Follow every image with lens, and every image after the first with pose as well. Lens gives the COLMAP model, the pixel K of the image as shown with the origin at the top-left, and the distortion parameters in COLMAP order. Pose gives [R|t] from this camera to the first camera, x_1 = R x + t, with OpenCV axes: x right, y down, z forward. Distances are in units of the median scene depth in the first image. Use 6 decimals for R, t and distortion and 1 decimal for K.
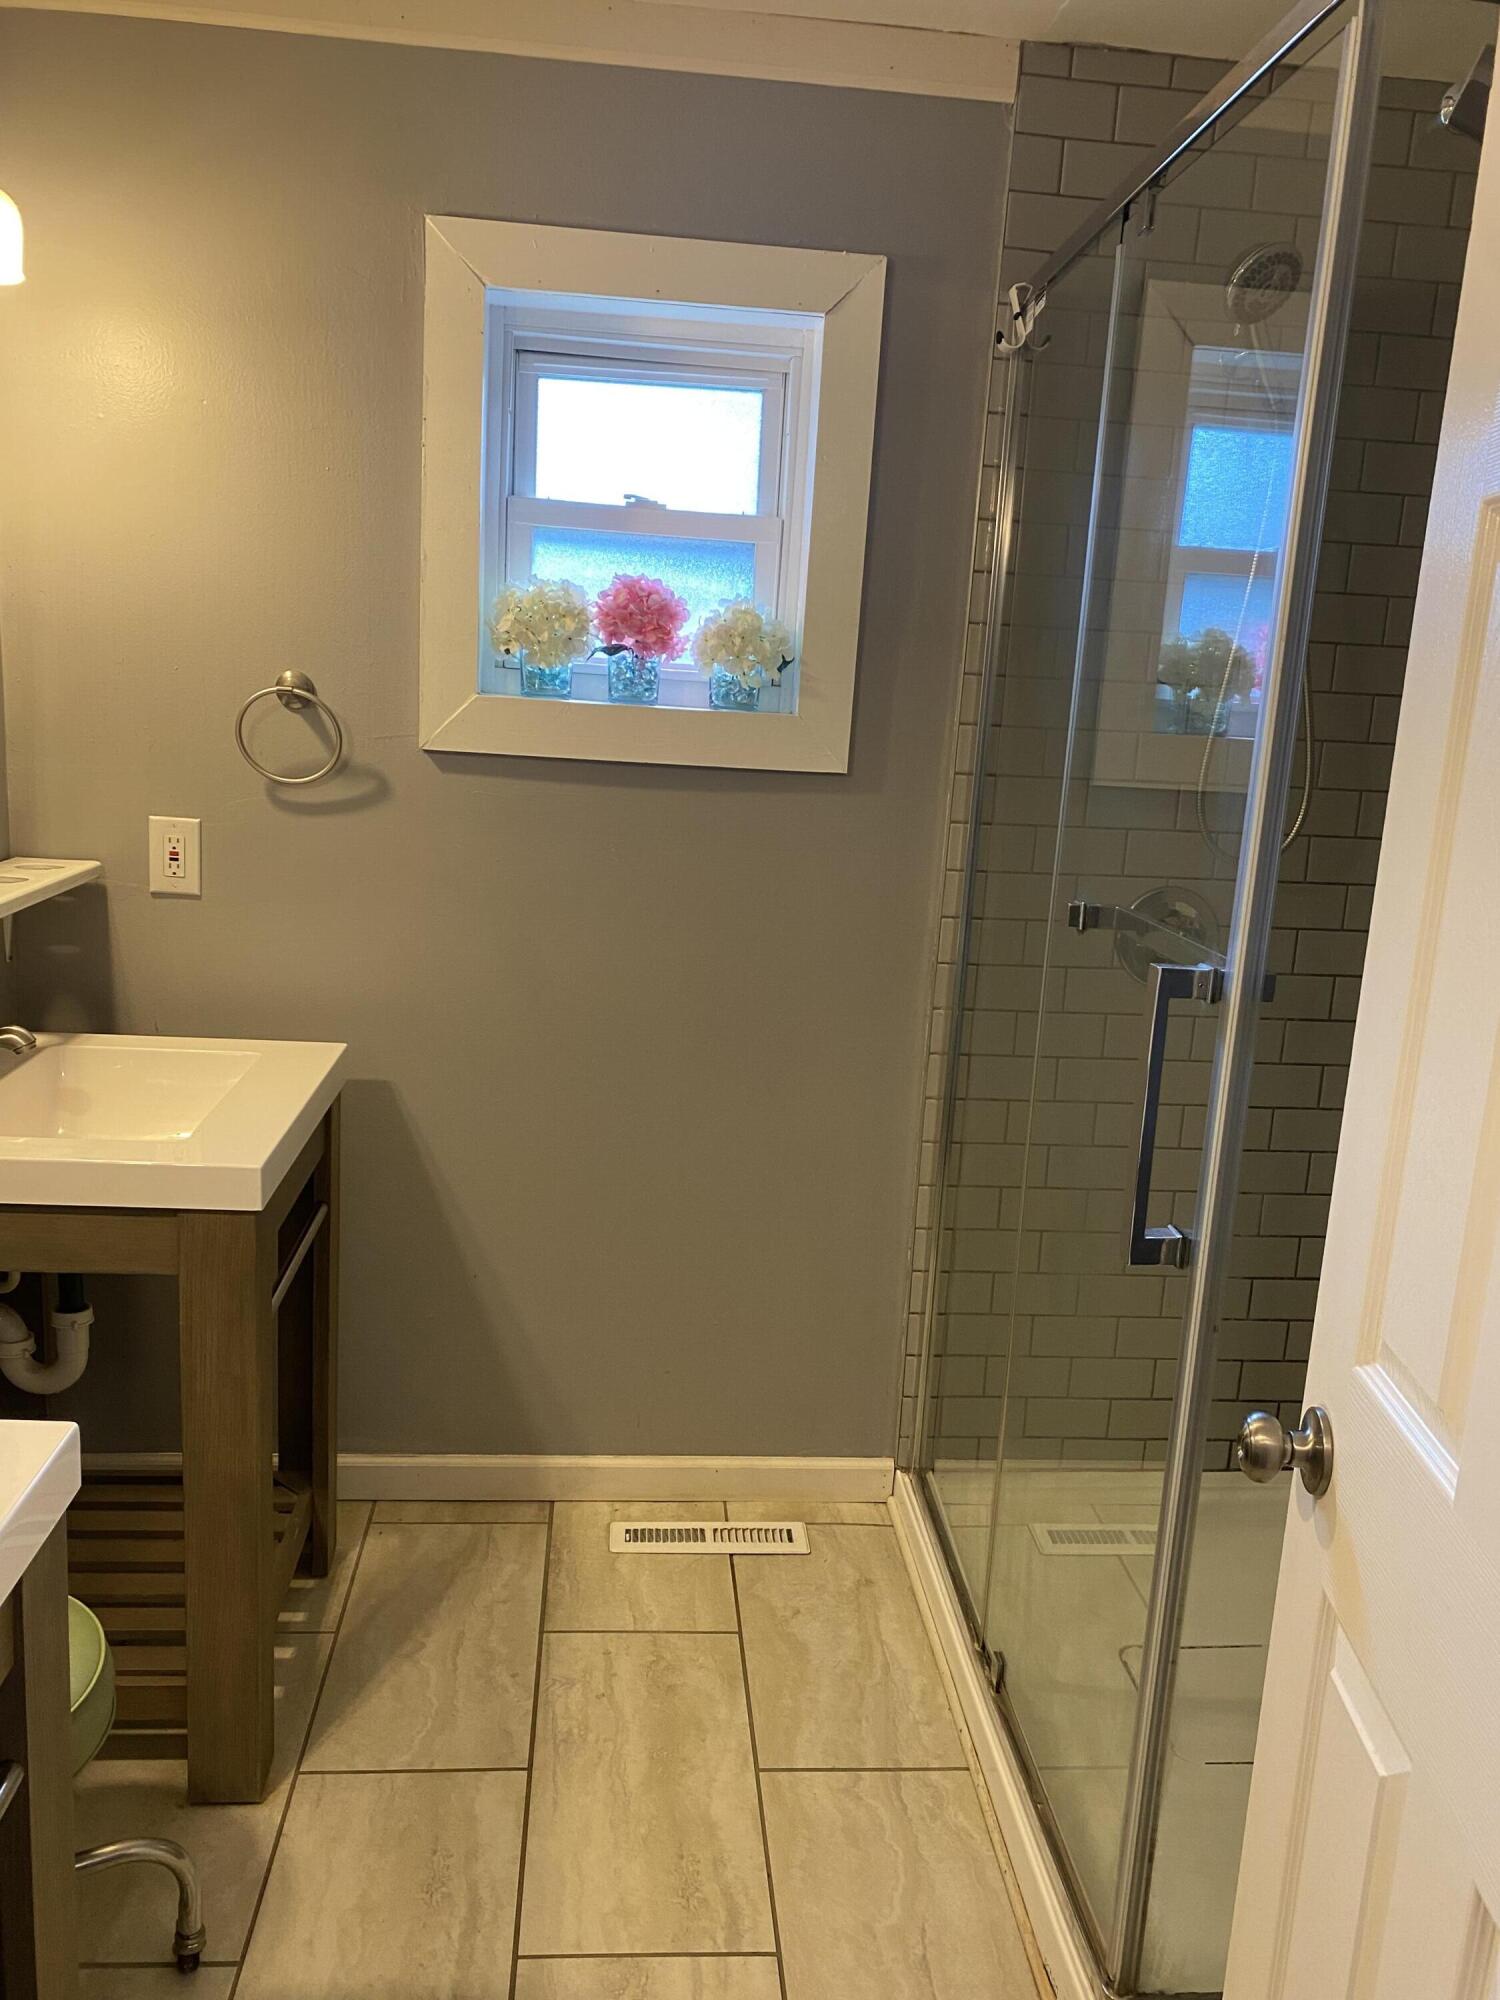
lens RADIAL K [[1519.0, 0, 750.0], [0, 1519.0, 1000.0], [0, 0, 1]] dist [0.001729, -0.004727]
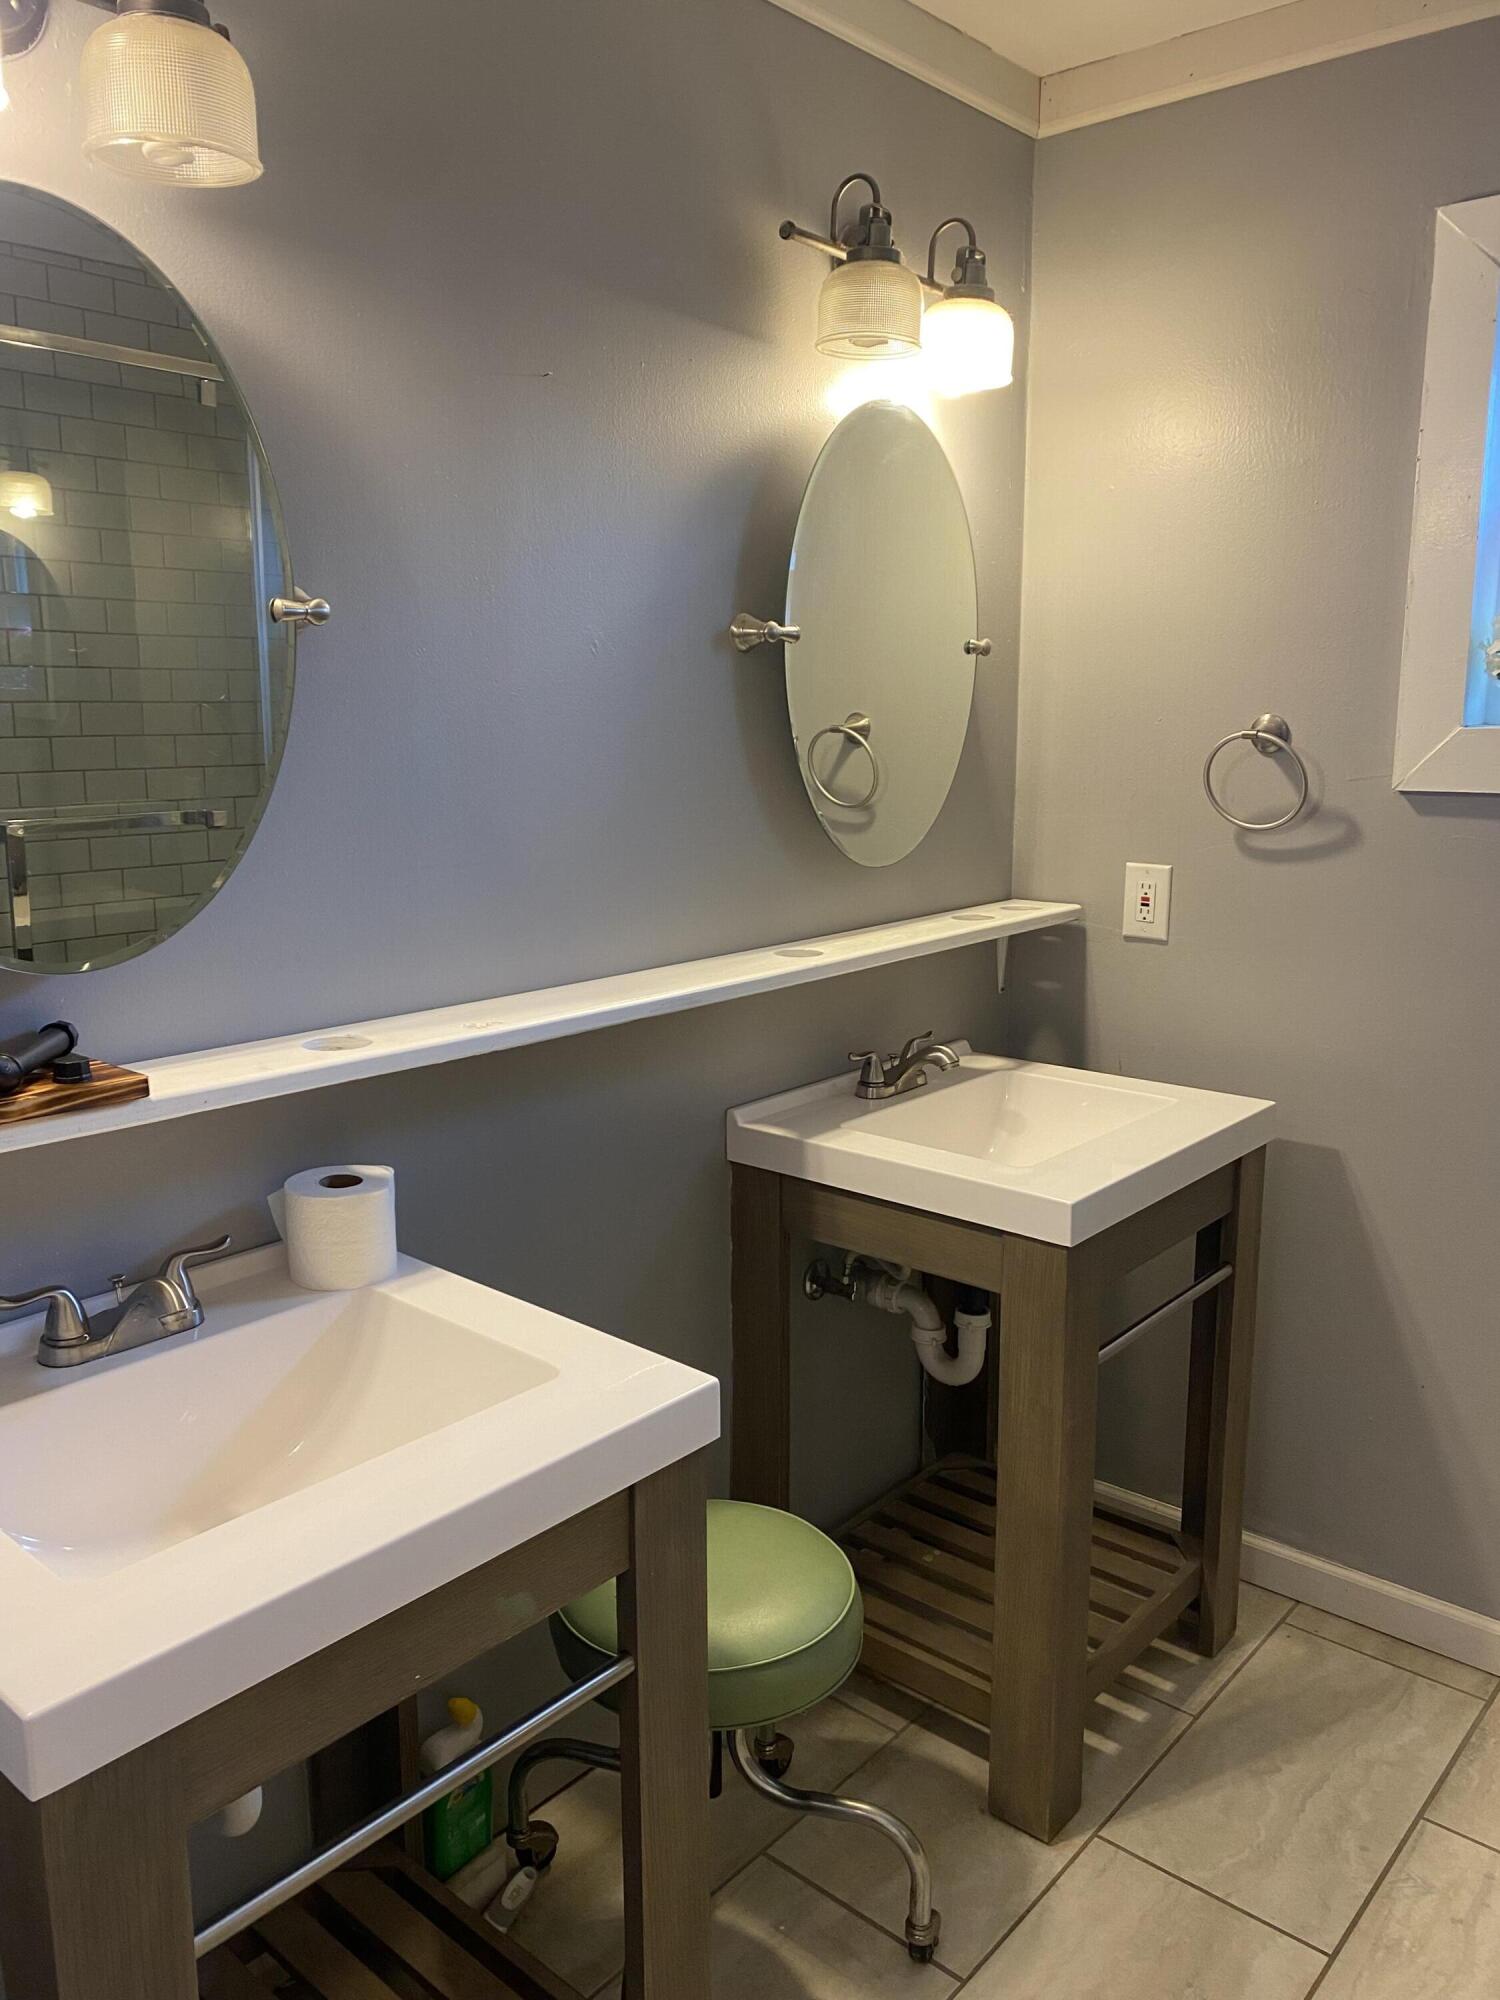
lens RADIAL K [[1495.4, 0, 726.1], [0, 1495.4, 982.6], [0, 0, 1]] dist [0.024076, -0.028841]
pose [[0.685911, 0.059097, -0.725282, 0.175384], [-0.096181, 0.995315, -0.009861, -0.002703], [0.721301, 0.076522, 0.688381, 0.104364]]
